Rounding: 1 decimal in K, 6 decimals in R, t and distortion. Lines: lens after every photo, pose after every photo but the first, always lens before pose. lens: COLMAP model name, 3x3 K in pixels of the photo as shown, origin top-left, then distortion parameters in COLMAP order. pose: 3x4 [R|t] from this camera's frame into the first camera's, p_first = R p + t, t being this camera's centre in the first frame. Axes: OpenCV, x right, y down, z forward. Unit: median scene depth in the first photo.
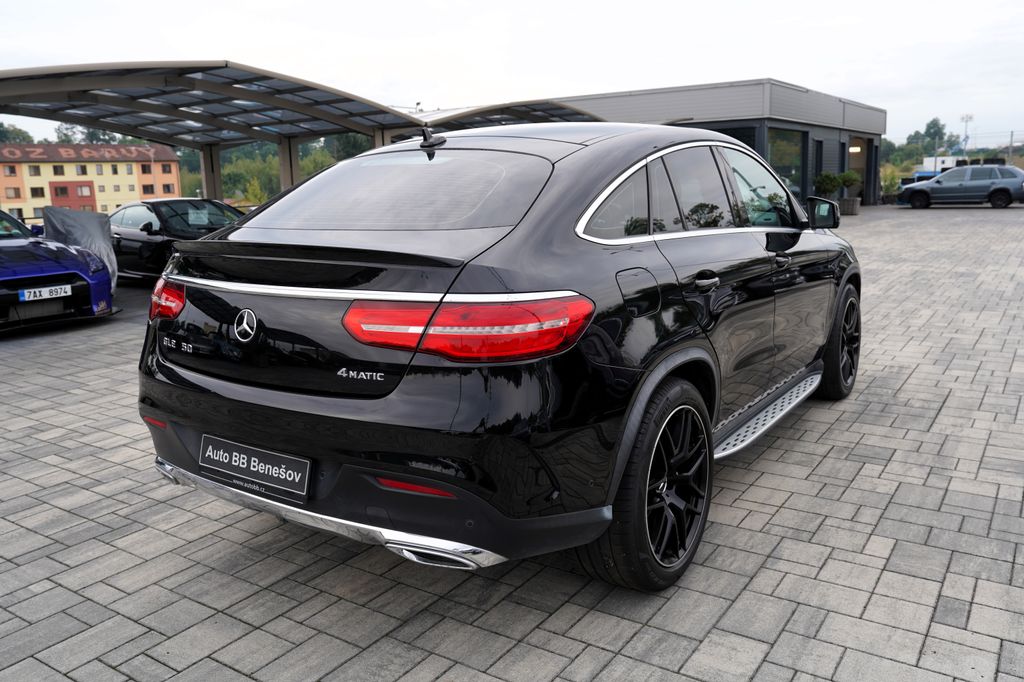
lens RADIAL K [[829.4, 0, 511.4], [0, 829.4, 332.6], [0, 0, 1]] dist [-0.056189, 0.065226]
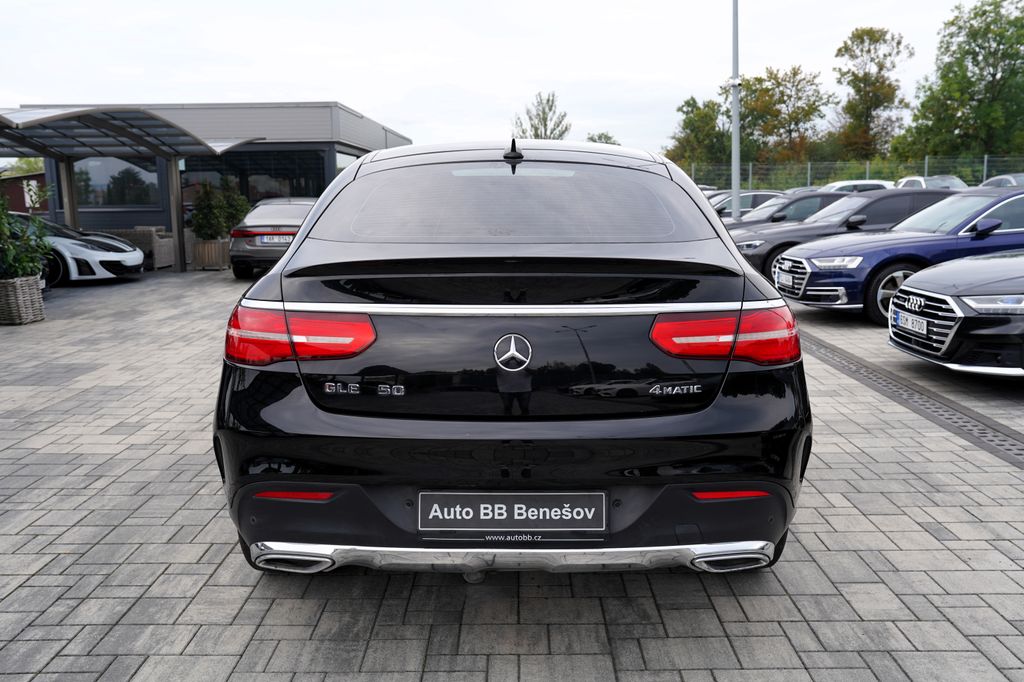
lens RADIAL K [[870.7, 0, 518.3], [0, 870.7, 346.9], [0, 0, 1]] dist [-0.067373, 0.112965]
pose [[0.826129, -0.074191, 0.558576, -0.780354], [0.086403, 0.996250, 0.004535, -0.016883], [-0.556818, 0.044516, 0.829441, 0.225041]]
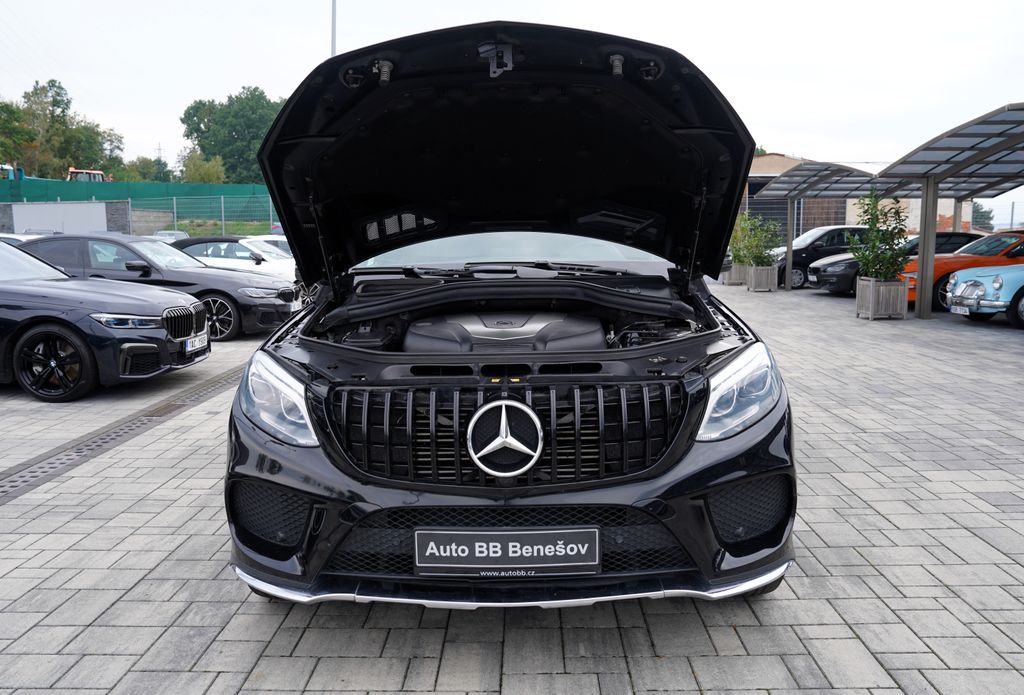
lens RADIAL K [[794.6, 0, 506.5], [0, 794.6, 346.3], [0, 0, 1]] dist [-0.089772, 0.092170]
pose [[-0.842809, 0.110091, -0.526833, 1.097340], [-0.063123, 0.951882, 0.299894, -0.548084], [0.534499, 0.286009, -0.795305, 3.012268]]
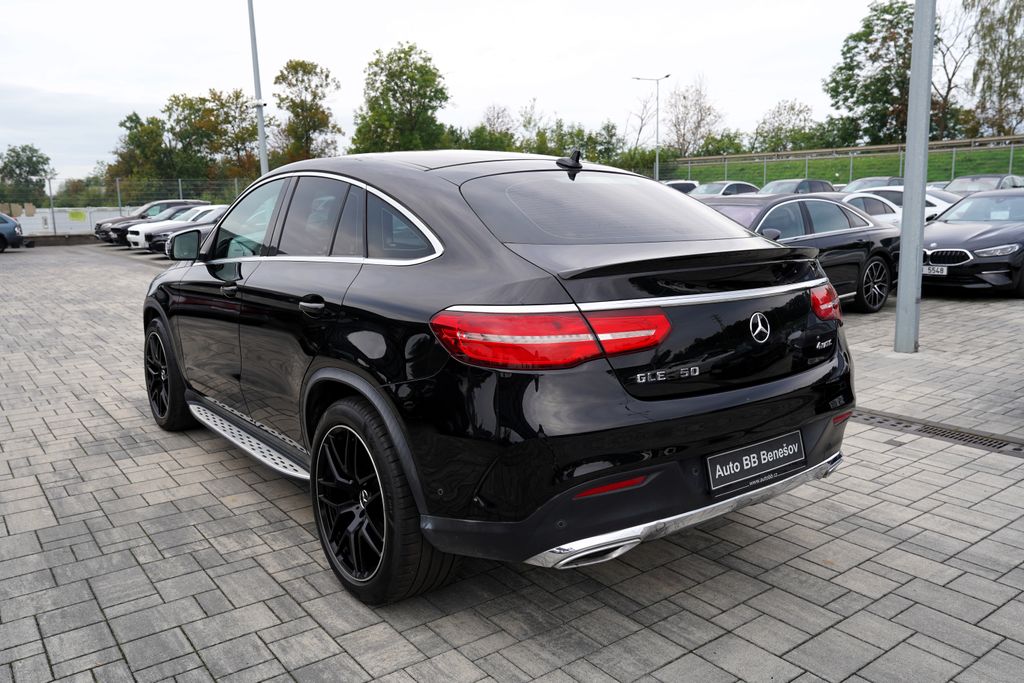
lens RADIAL K [[801.9, 0, 512.0], [0, 801.9, 341.5], [0, 0, 1]] dist [-0.049686, 0.058714]
pose [[0.323551, -0.136282, 0.936345, -1.309989], [0.176579, 0.980886, 0.081748, -0.123794], [-0.929588, 0.138889, 0.341431, 0.894027]]
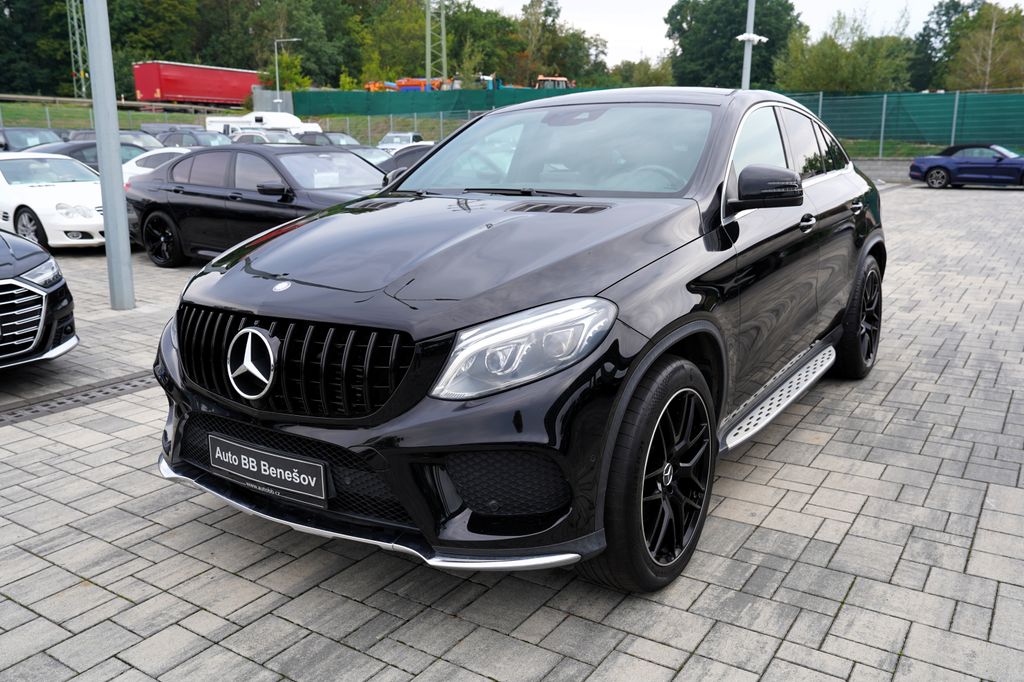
lens RADIAL K [[829.4, 0, 511.4], [0, 829.4, 332.6], [0, 0, 1]] dist [-0.056189, 0.065226]
pose [[-0.998983, 0.044641, 0.006347, 0.402395], [0.043577, 0.919685, 0.390231, -0.584440], [0.011583, 0.390110, -0.920695, 3.208884]]
